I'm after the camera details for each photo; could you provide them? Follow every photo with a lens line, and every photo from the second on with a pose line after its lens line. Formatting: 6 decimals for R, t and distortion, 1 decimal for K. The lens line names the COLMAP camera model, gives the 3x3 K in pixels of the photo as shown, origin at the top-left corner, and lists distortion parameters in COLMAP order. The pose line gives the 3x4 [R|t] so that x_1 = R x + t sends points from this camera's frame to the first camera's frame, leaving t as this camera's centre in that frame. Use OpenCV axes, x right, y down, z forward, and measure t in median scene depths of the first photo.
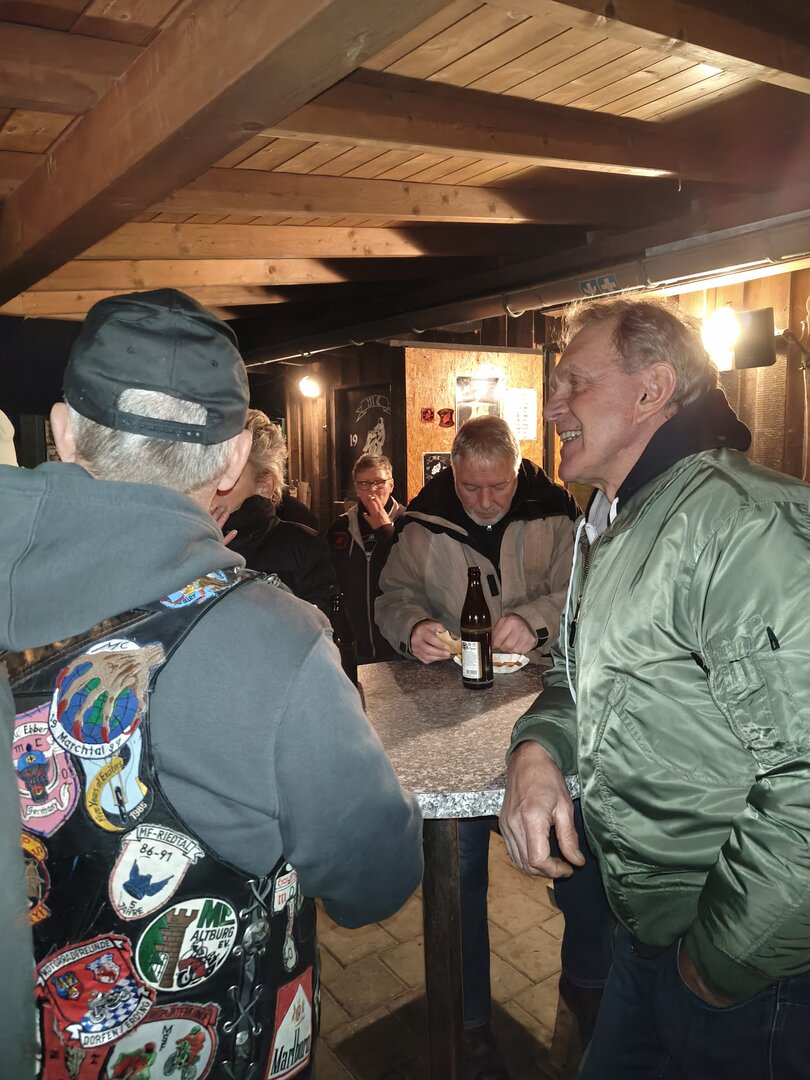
lens RADIAL K [[760.6, 0, 409.8], [0, 760.6, 538.5], [0, 0, 1]] dist [0.013147, -0.022838]
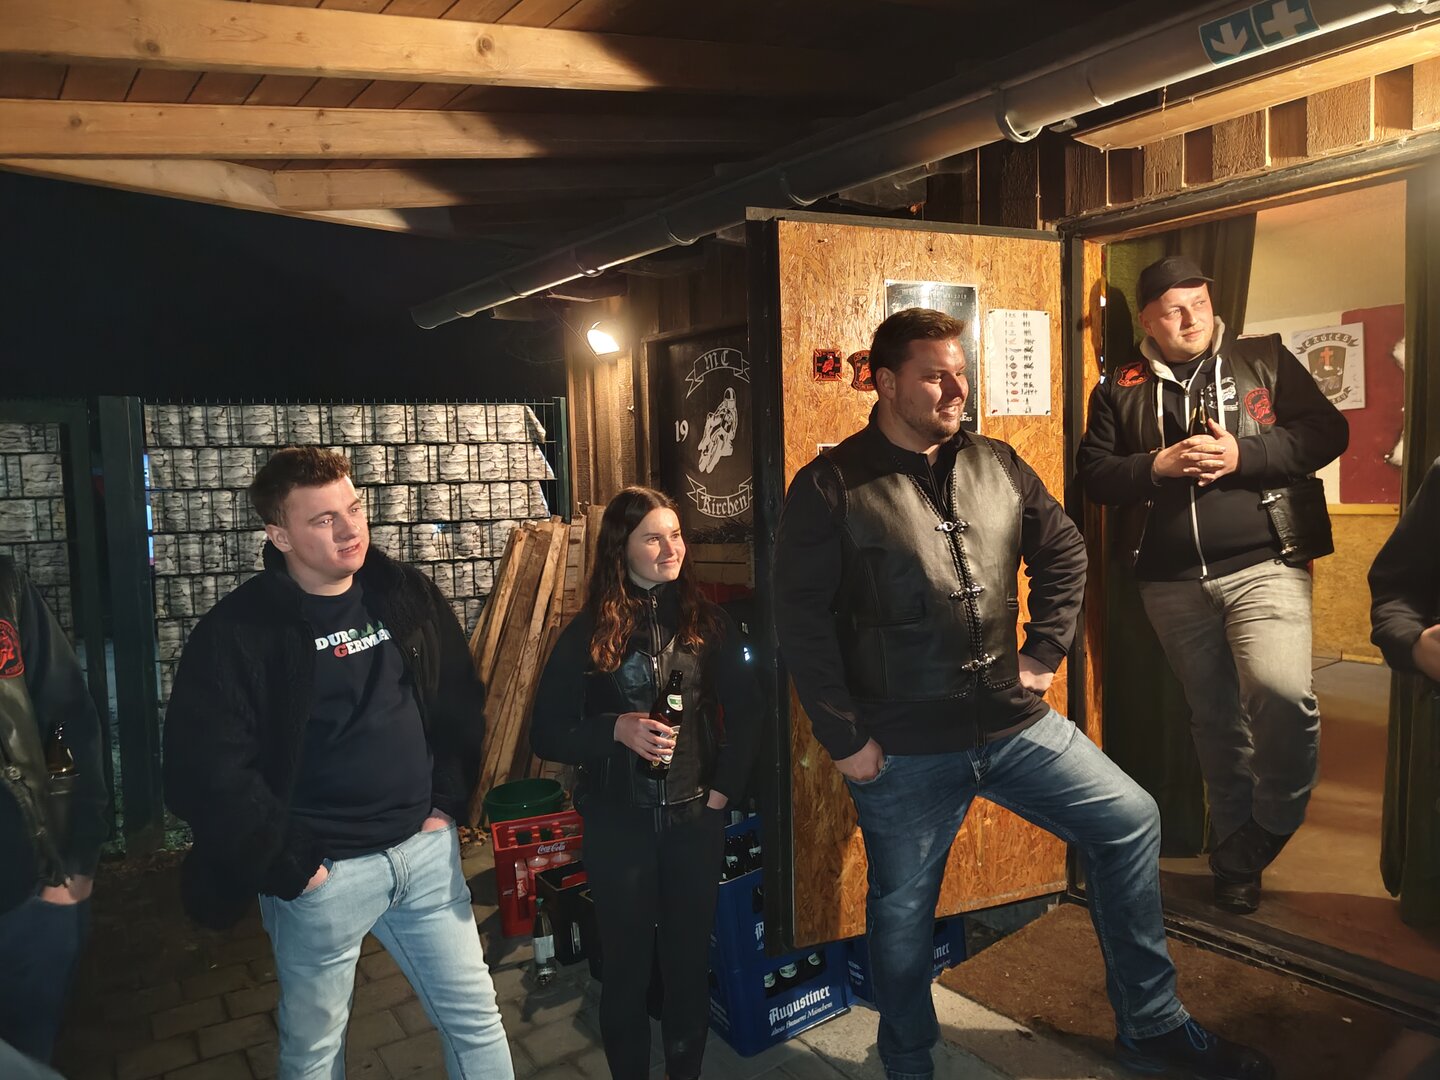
lens RADIAL K [[1014.1, 0, 716.9], [0, 1014.1, 535.7], [0, 0, 1]] dist [0.013147, -0.022838]
pose [[0.998447, -0.011704, -0.054463, -0.010897], [0.009657, 0.999243, -0.037693, -0.031465], [0.054863, 0.037108, 0.997804, 0.350134]]
